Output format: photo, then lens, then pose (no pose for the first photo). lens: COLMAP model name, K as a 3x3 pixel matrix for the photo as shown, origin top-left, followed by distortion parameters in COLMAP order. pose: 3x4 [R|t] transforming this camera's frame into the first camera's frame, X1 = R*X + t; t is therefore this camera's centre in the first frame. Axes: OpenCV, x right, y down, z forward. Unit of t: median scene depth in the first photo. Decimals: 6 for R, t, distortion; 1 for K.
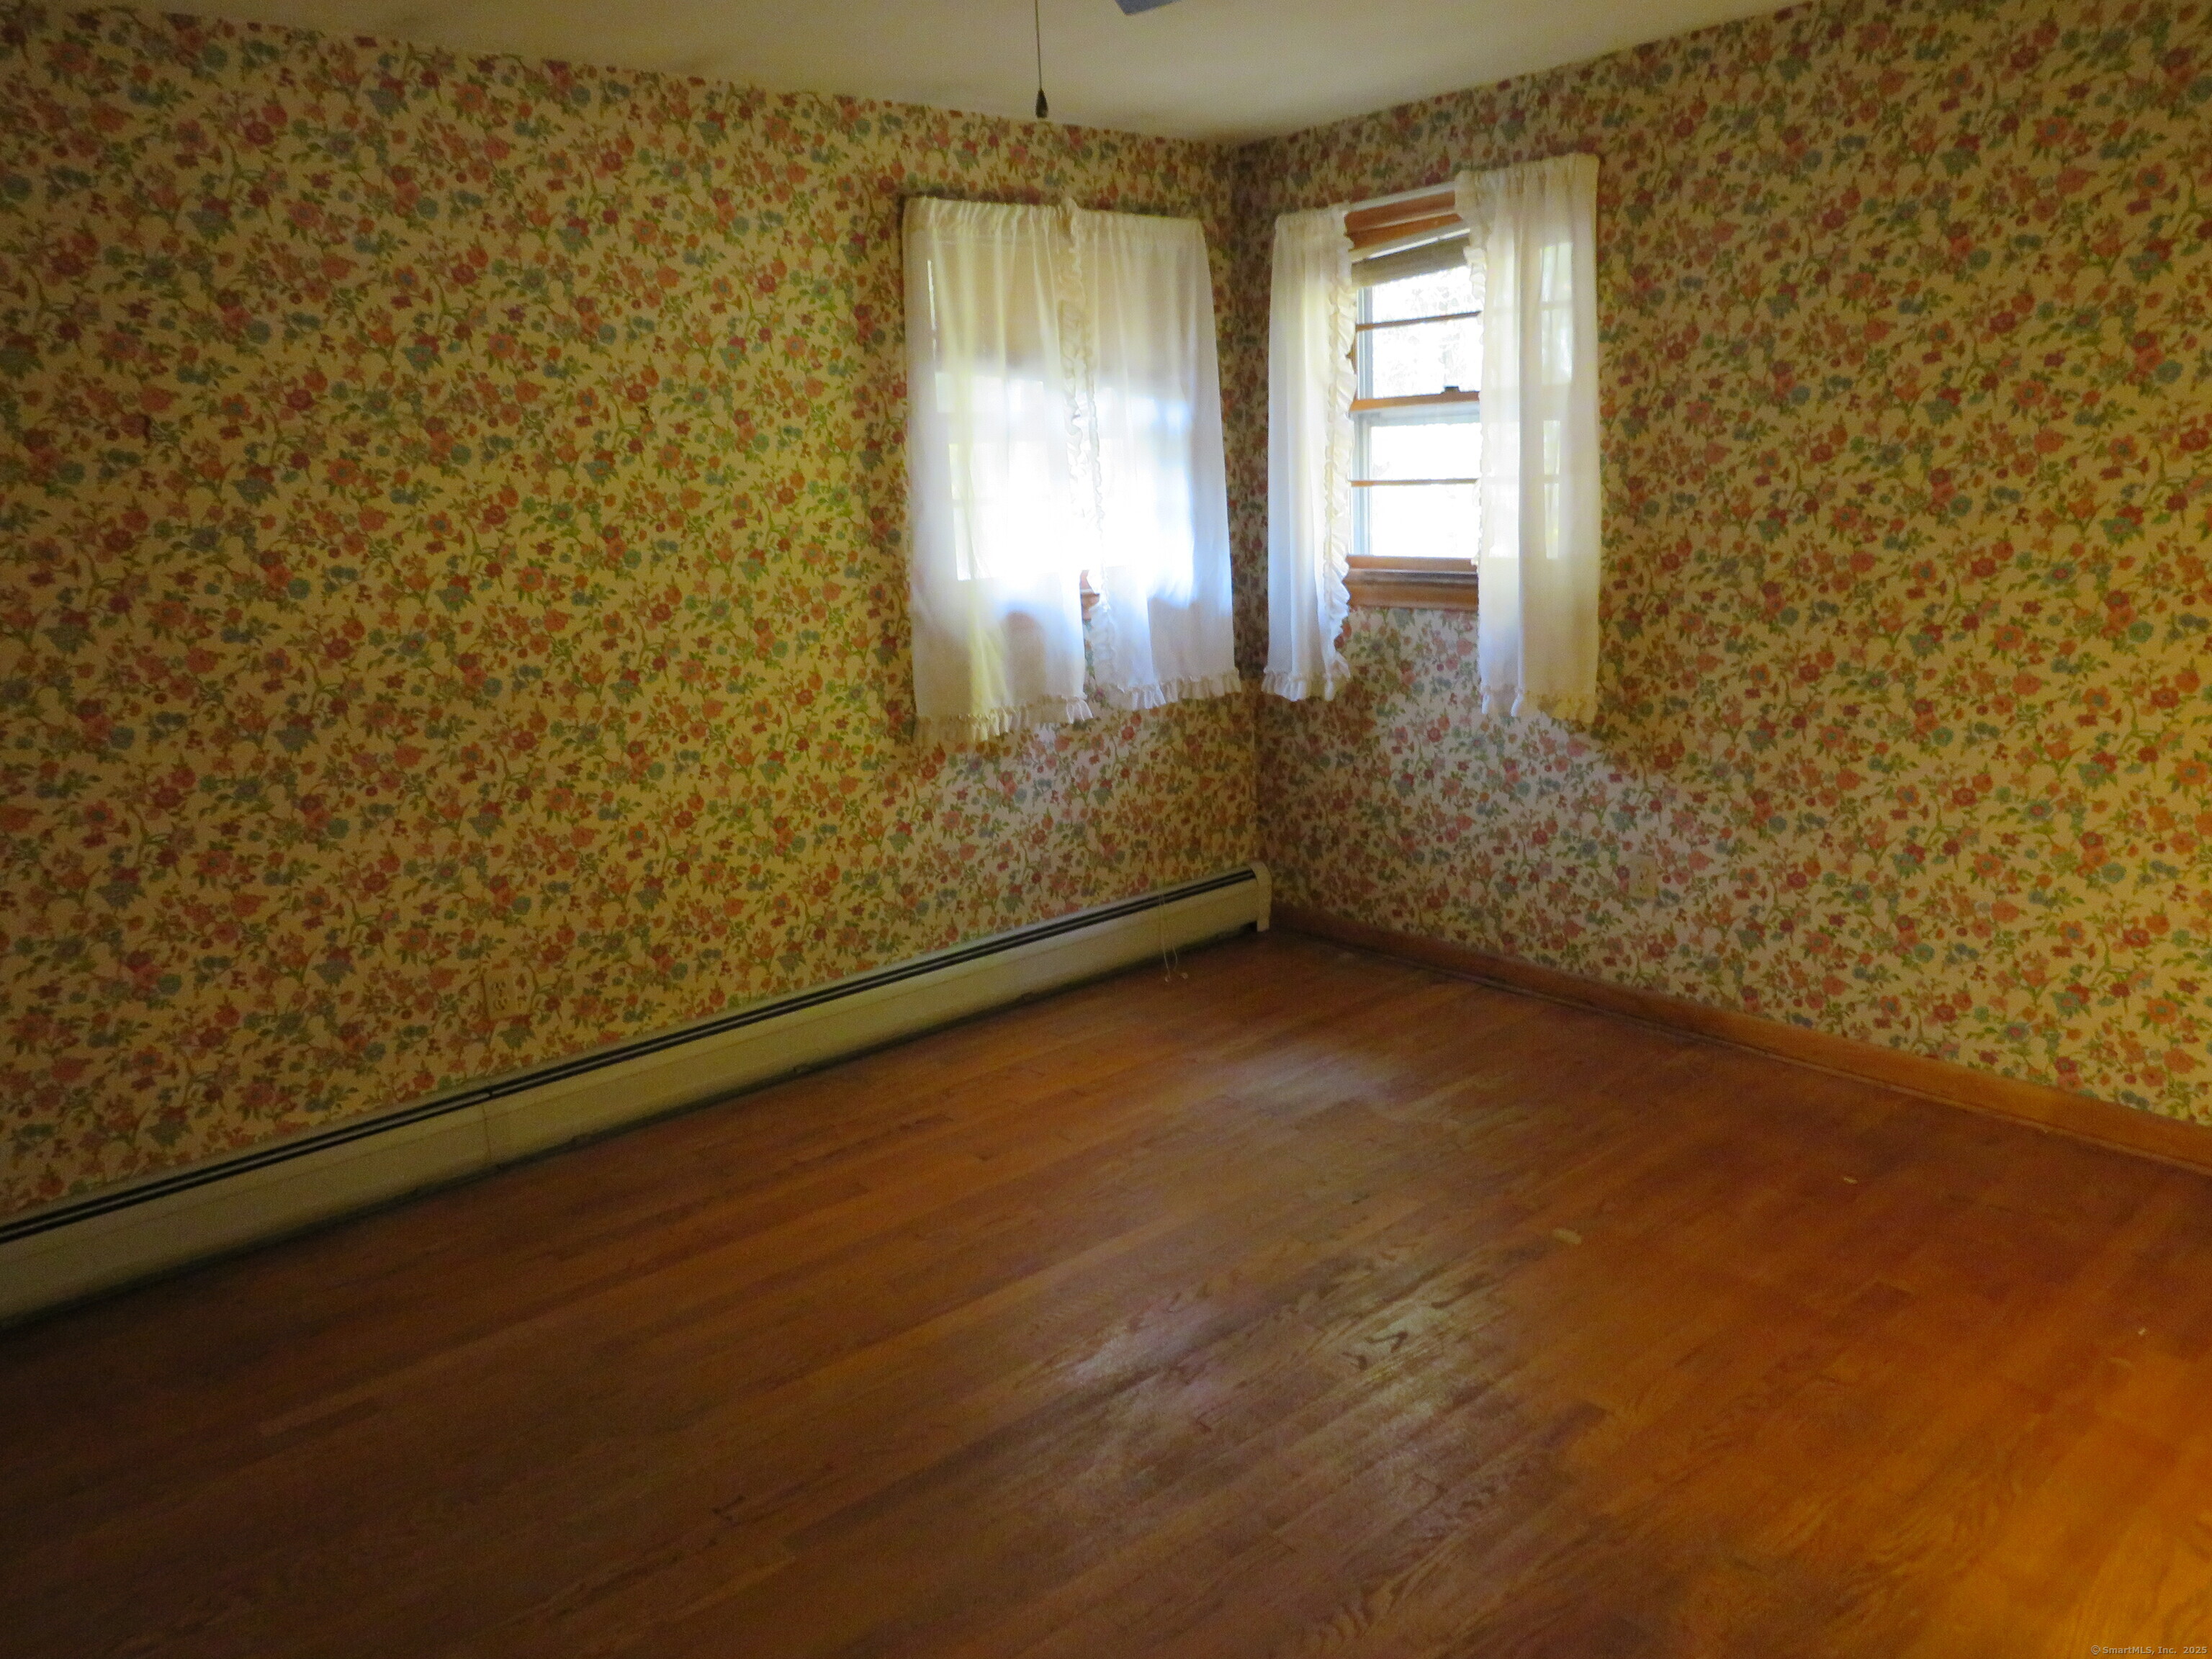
lens RADIAL K [[1617.7, 0, 1106.0], [0, 1617.7, 829.5], [0, 0, 1]] dist [0.013190, 0.005231]
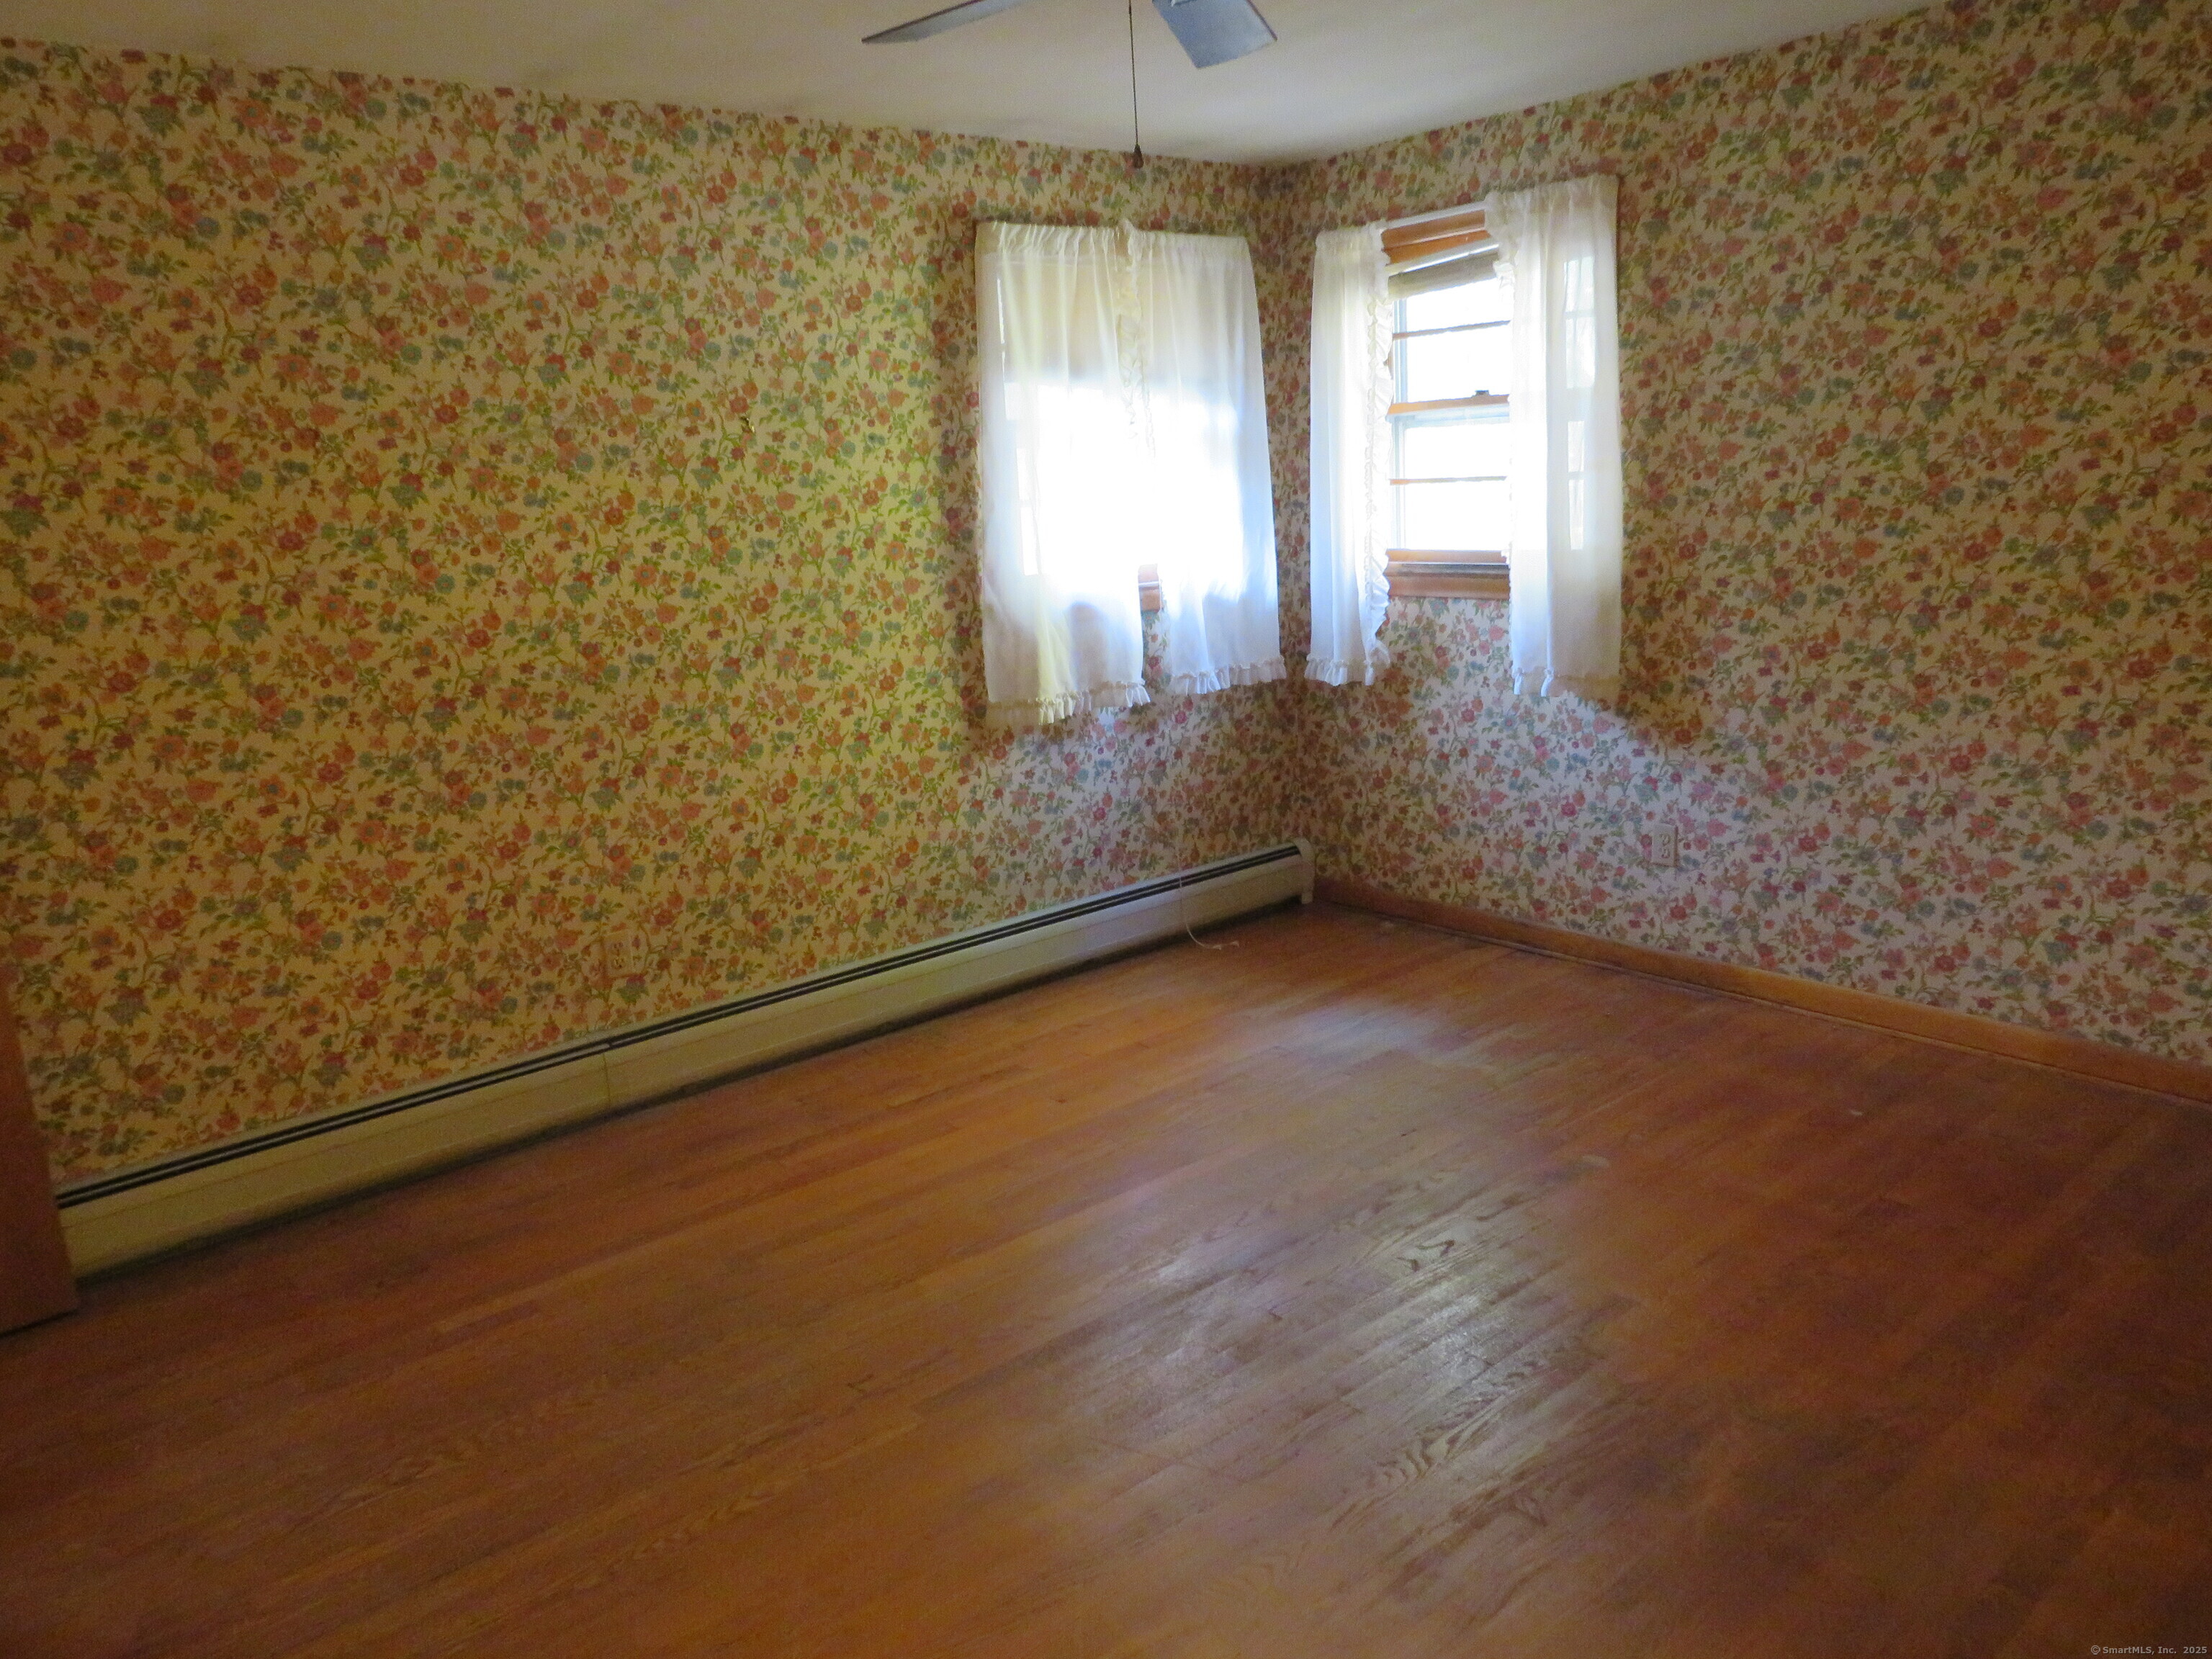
lens RADIAL K [[1644.9, 0, 1106.0], [0, 1644.9, 829.5], [0, 0, 1]] dist [0.021826, 0.000002]
pose [[0.999929, -0.007164, -0.009498, -0.031382], [0.007104, 0.999955, -0.006306, 0.025504], [0.009543, 0.006238, 0.999935, -0.105628]]
